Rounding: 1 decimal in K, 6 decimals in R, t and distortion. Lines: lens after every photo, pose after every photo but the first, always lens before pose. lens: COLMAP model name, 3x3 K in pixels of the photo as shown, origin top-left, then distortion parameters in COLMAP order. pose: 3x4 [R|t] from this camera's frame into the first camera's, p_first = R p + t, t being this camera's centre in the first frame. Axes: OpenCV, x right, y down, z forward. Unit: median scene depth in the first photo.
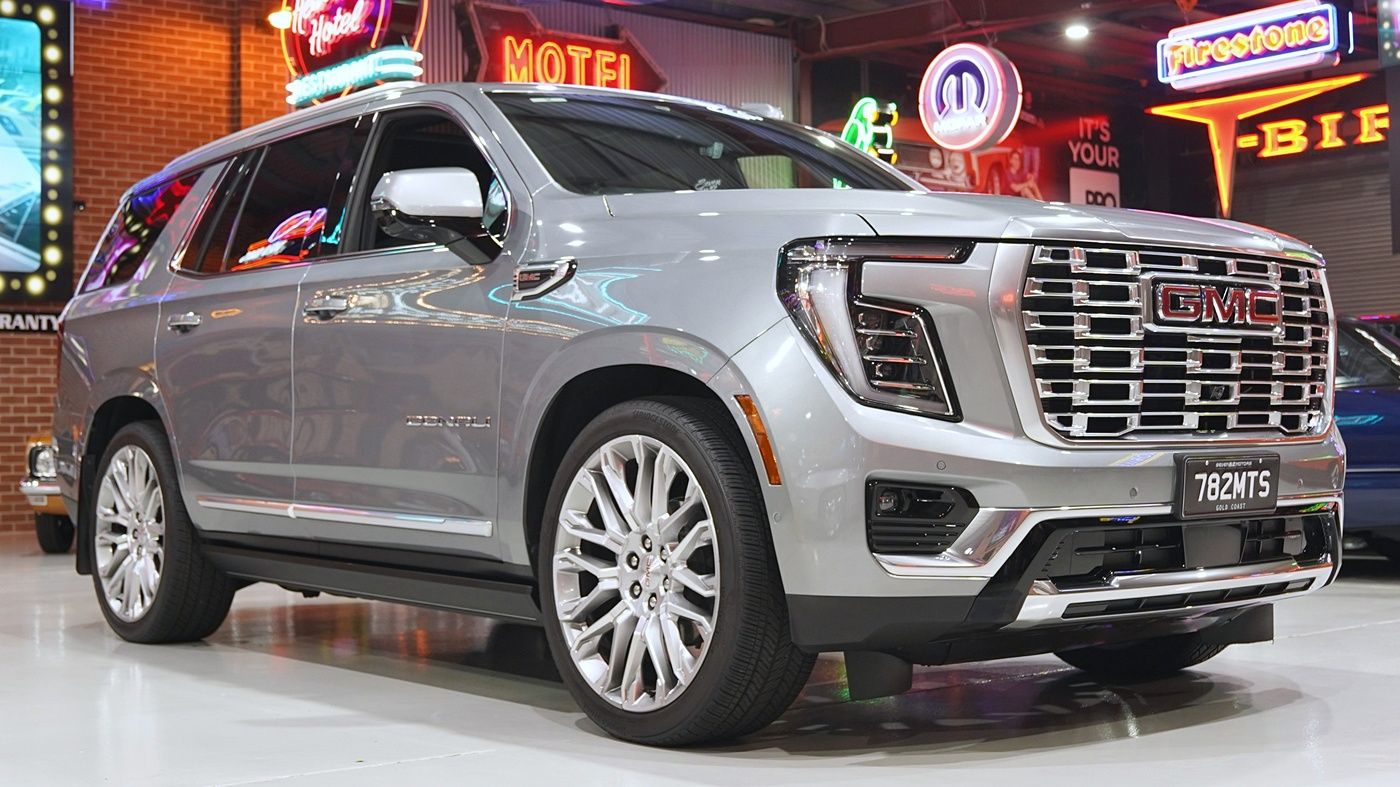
lens RADIAL K [[1786.8, 0, 700.0], [0, 1786.8, 393.5], [0, 0, 1]] dist [-0.022012, -0.224296]
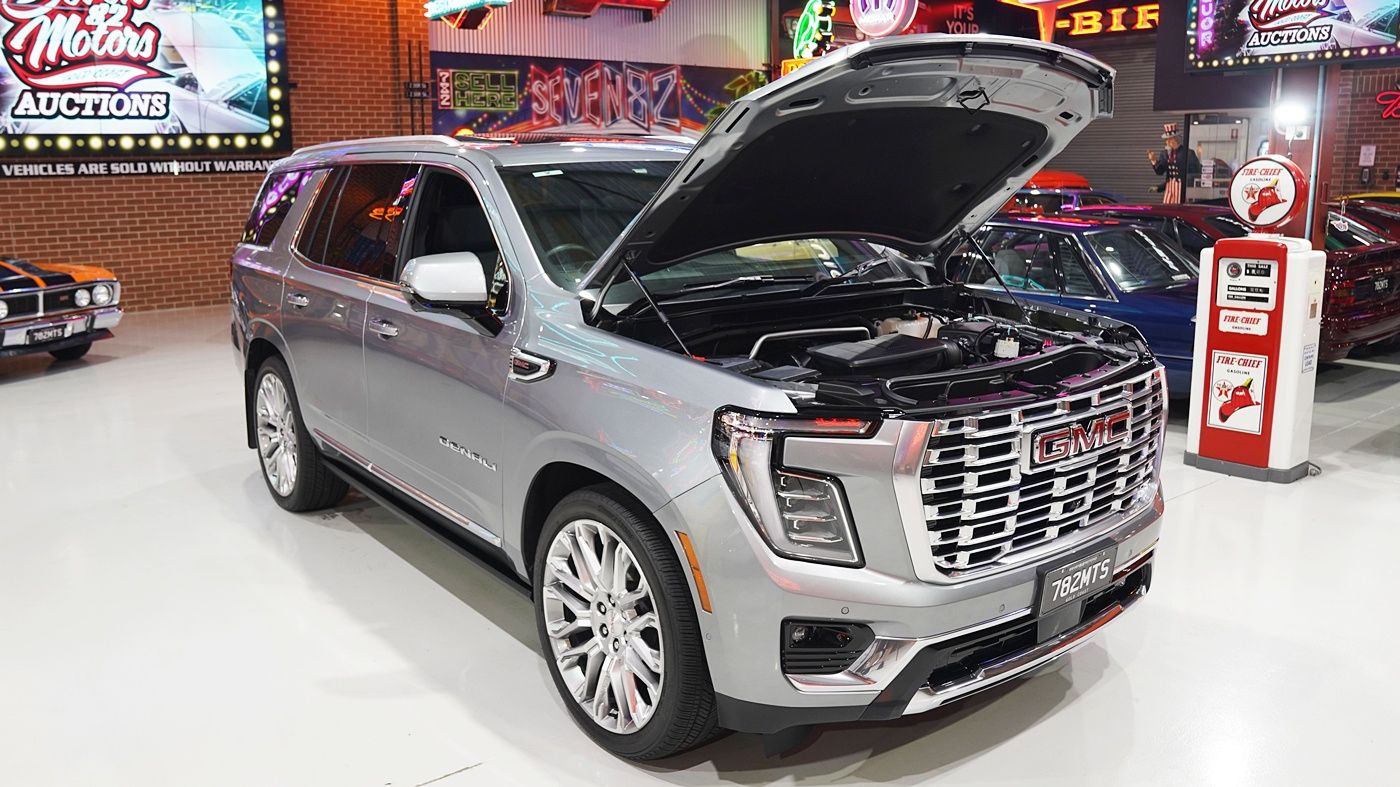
lens RADIAL K [[1064.4, 0, 700.0], [0, 1064.4, 393.5], [0, 0, 1]] dist [-0.096171, 0.003426]
pose [[0.999900, 0.010603, -0.009307, 0.037463], [-0.008166, 0.972901, 0.231078, -0.227743], [0.011505, -0.230979, 0.972891, 0.299591]]
